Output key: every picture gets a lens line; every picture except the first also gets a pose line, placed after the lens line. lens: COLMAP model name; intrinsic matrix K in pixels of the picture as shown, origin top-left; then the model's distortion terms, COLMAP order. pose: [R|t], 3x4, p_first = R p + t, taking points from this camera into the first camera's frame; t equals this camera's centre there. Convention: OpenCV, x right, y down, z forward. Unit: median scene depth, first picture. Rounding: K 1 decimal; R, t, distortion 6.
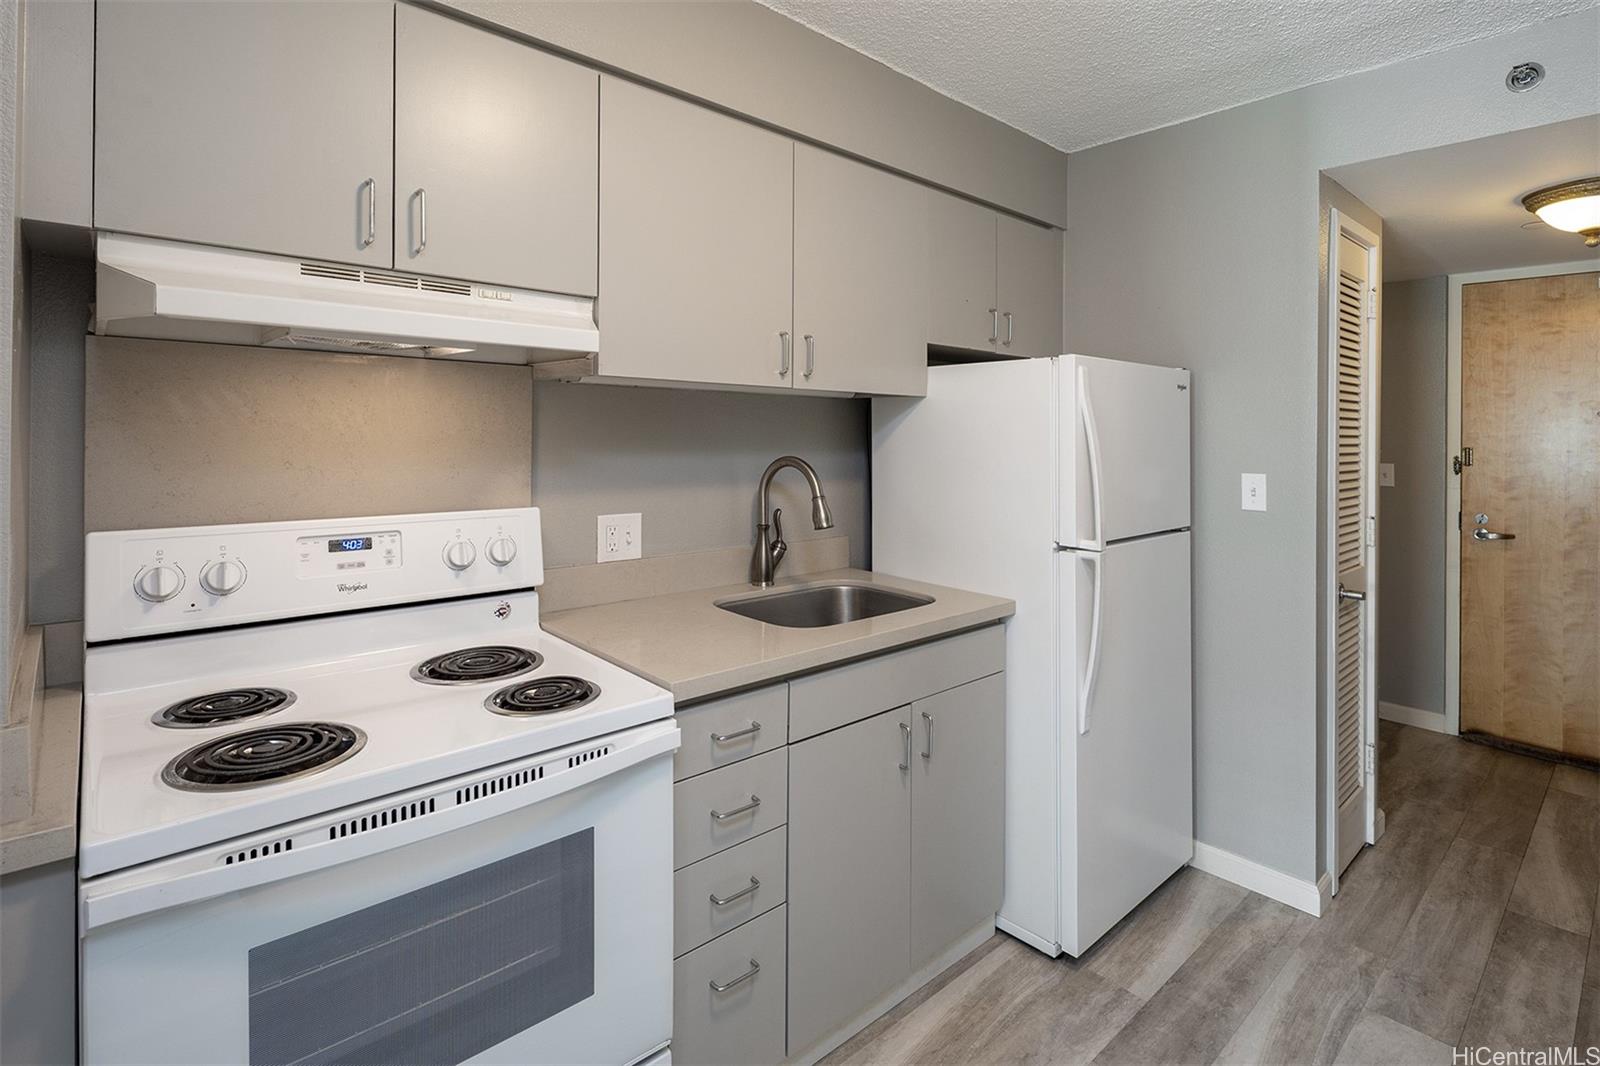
lens RADIAL K [[785.6, 0, 799.8], [0, 785.6, 433.4], [0, 0, 1]] dist [-0.000229, -0.000481]
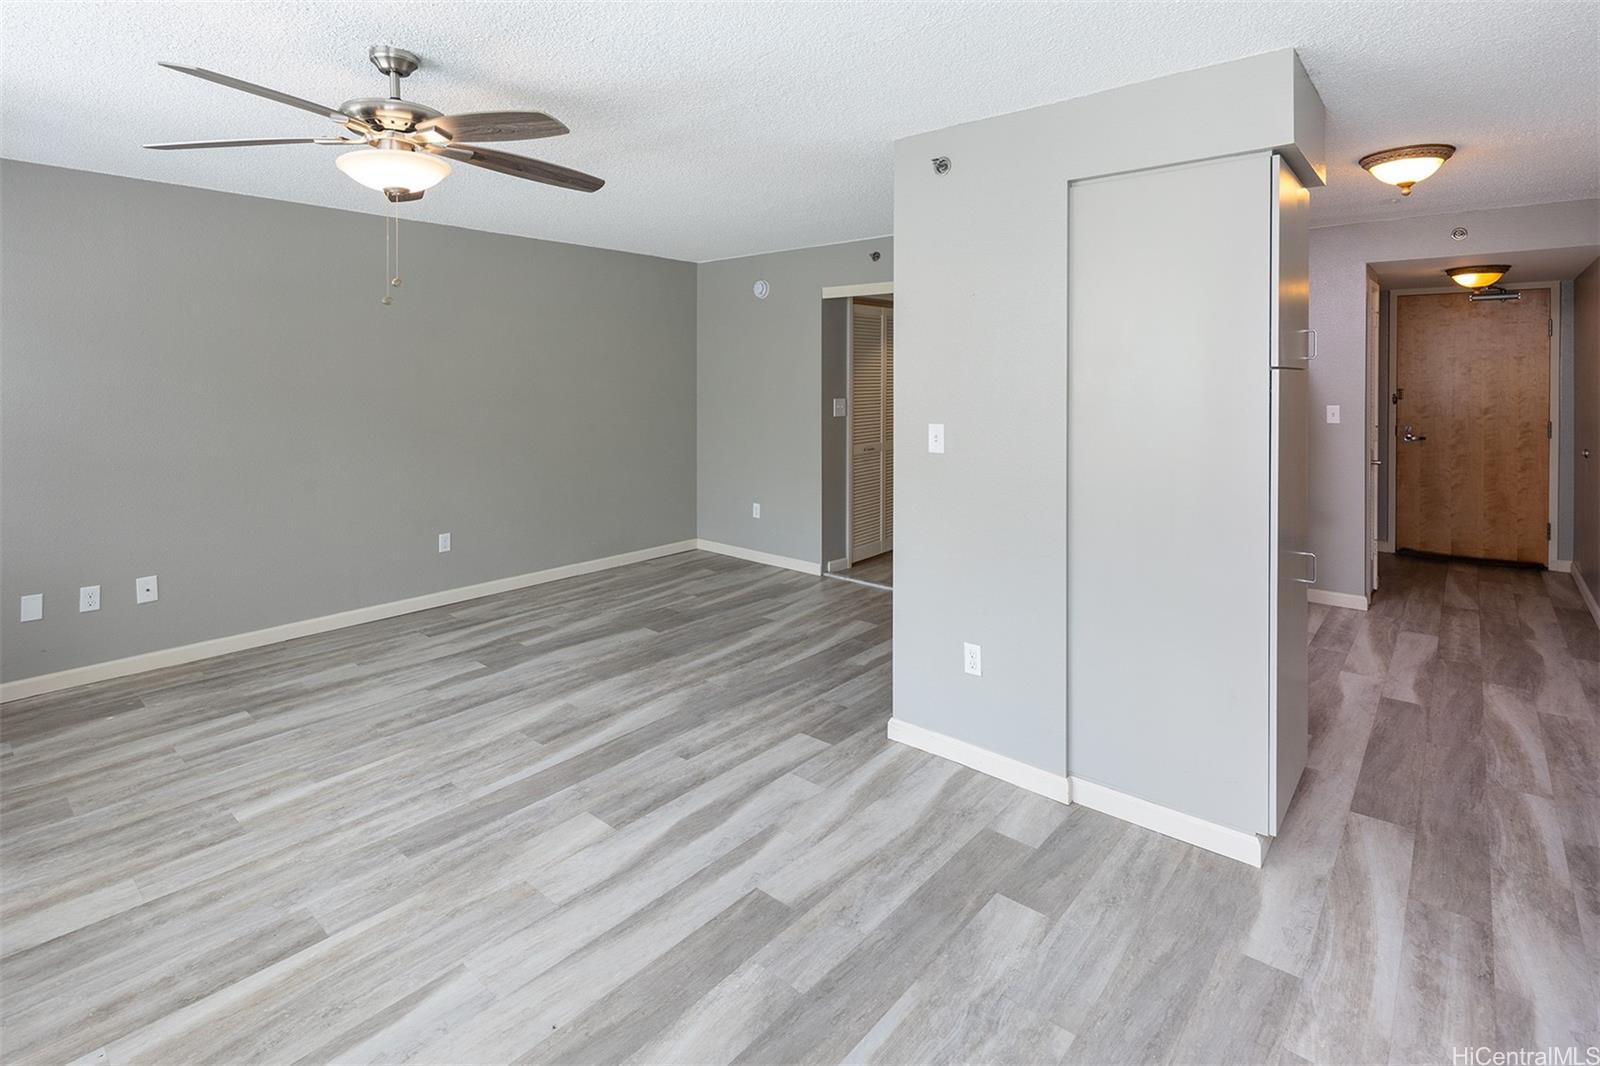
lens RADIAL K [[783.9, 0, 804.2], [0, 783.9, 390.5], [0, 0, 1]] dist [0.001900, -0.001753]
pose [[0.991614, -0.018630, 0.127884, -0.736593], [0.016340, 0.999687, 0.018934, -0.035060], [-0.128197, -0.016686, 0.991608, -0.601716]]
